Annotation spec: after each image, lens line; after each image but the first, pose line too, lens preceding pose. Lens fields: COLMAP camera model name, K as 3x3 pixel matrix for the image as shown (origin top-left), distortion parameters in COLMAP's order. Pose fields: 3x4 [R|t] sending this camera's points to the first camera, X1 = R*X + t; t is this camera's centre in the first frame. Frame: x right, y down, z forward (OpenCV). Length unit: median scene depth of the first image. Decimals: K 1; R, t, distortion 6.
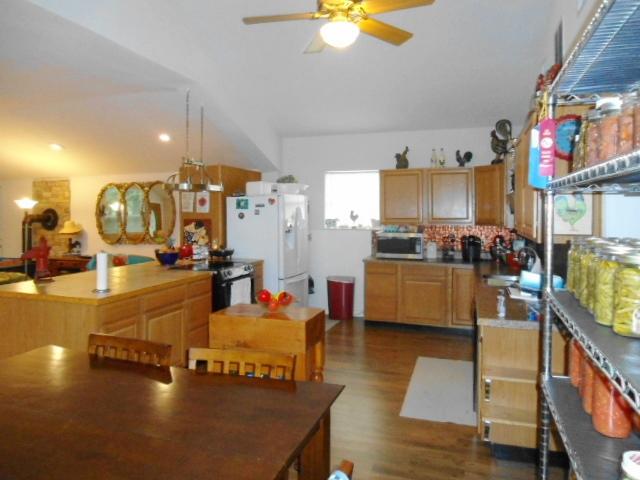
lens RADIAL K [[476.7, 0, 319.6], [0, 476.7, 237.6], [0, 0, 1]] dist [-0.000401, 0.000257]
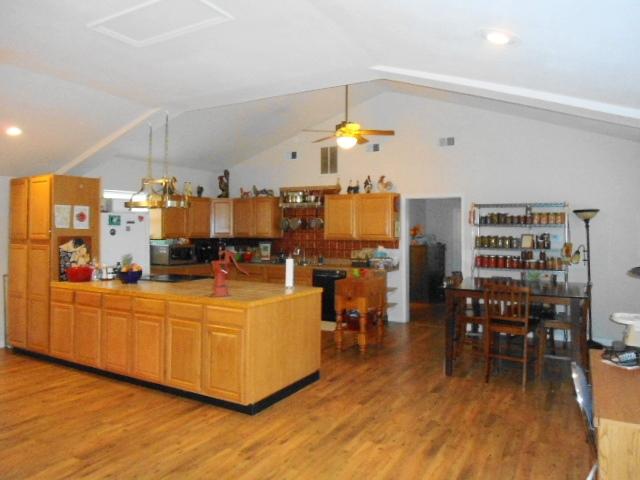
lens RADIAL K [[476.7, 0, 319.5], [0, 476.7, 237.3], [0, 0, 1]] dist [-0.000401, 0.000257]
pose [[0.188062, -0.016288, 0.982022, -1.043245], [0.043063, 0.999038, 0.008323, -0.024766], [-0.981213, 0.040723, 0.188582, 0.392794]]
